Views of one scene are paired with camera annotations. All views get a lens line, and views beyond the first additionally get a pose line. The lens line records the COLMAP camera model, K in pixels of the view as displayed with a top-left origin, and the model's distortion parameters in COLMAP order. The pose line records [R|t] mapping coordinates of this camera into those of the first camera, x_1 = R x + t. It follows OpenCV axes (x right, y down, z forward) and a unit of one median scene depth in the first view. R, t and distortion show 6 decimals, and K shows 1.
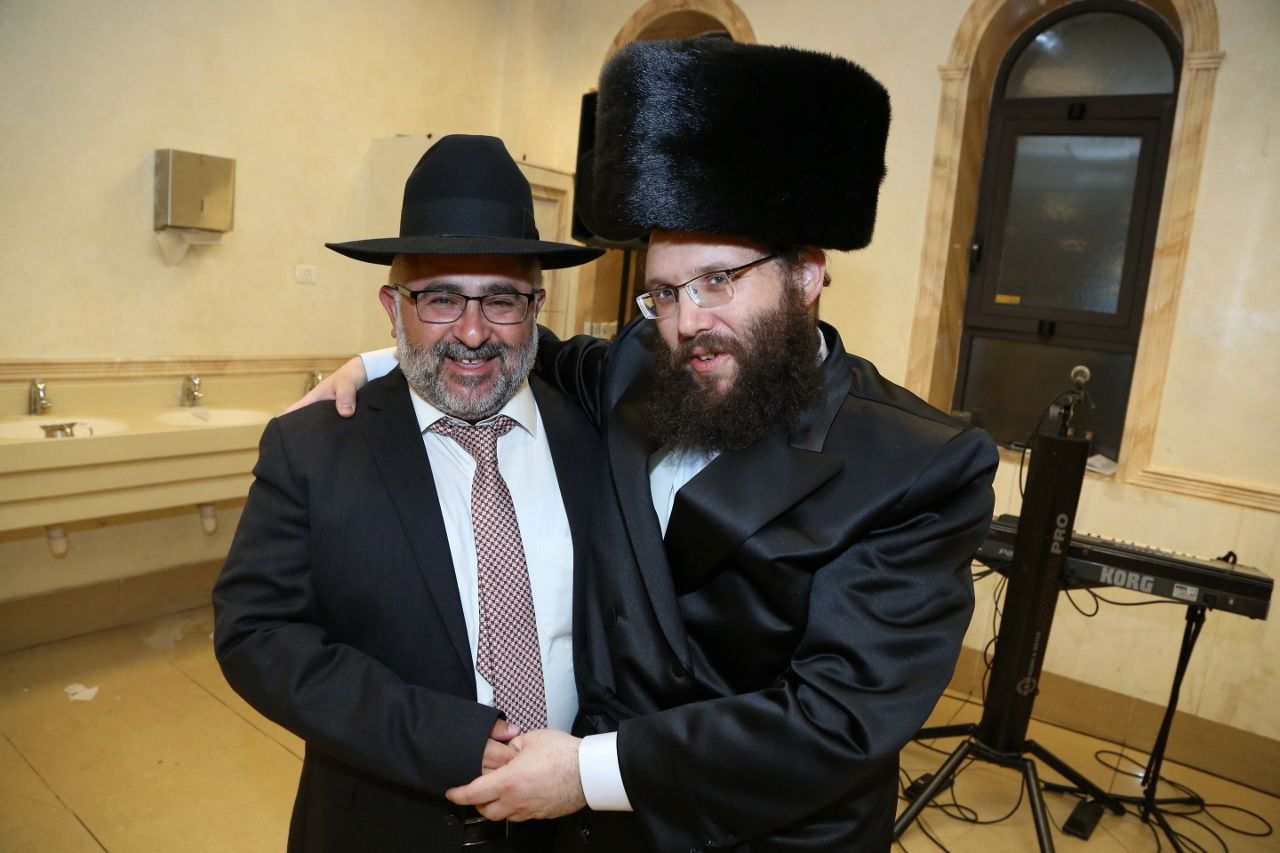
lens RADIAL K [[856.5, 0, 640.0], [0, 856.5, 426.5], [0, 0, 1]] dist [-0.121256, 0.055966]
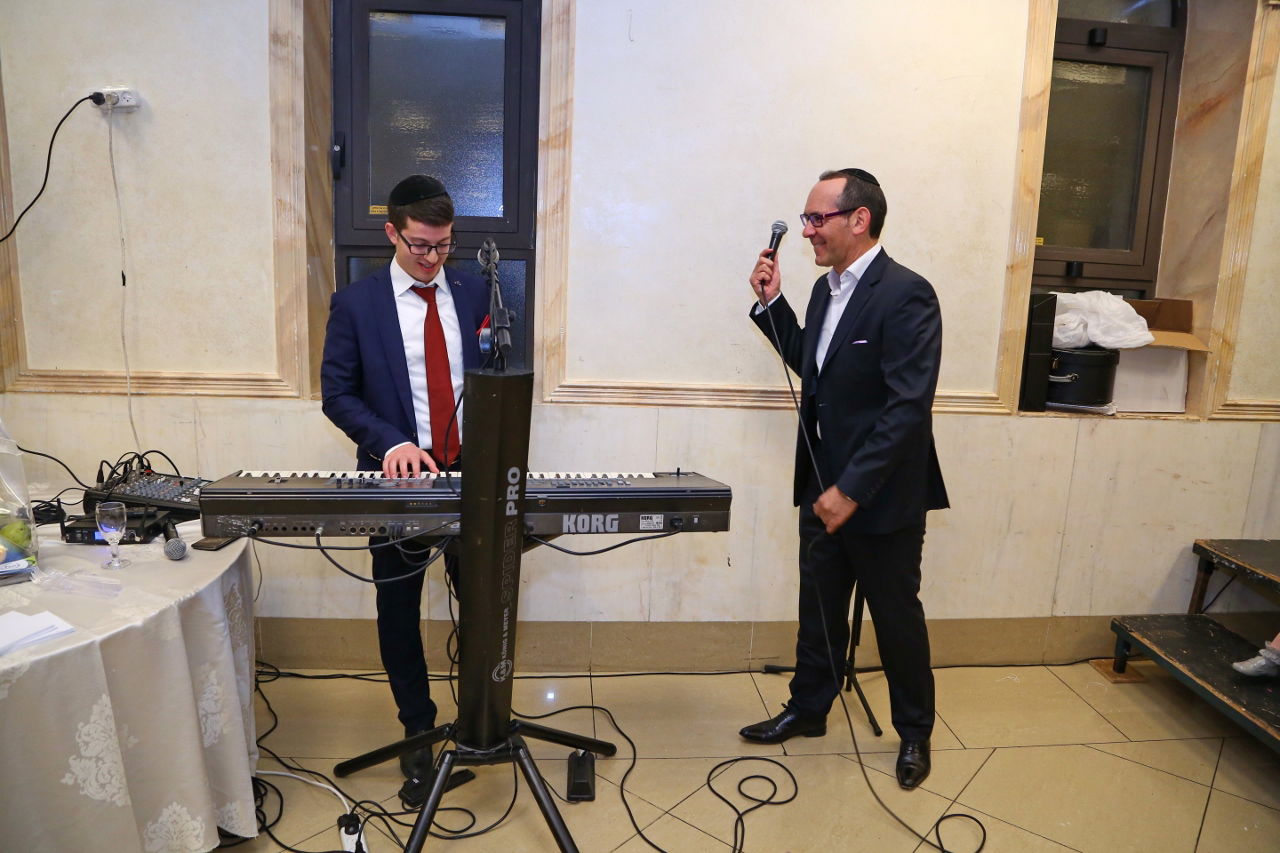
lens RADIAL K [[856.5, 0, 640.0], [0, 856.5, 426.5], [0, 0, 1]] dist [-0.121256, 0.055966]
pose [[0.751789, -0.192166, 0.630782, 0.066714], [0.138504, 0.981273, 0.133869, -0.017722], [-0.644694, -0.013275, 0.764326, 0.215386]]
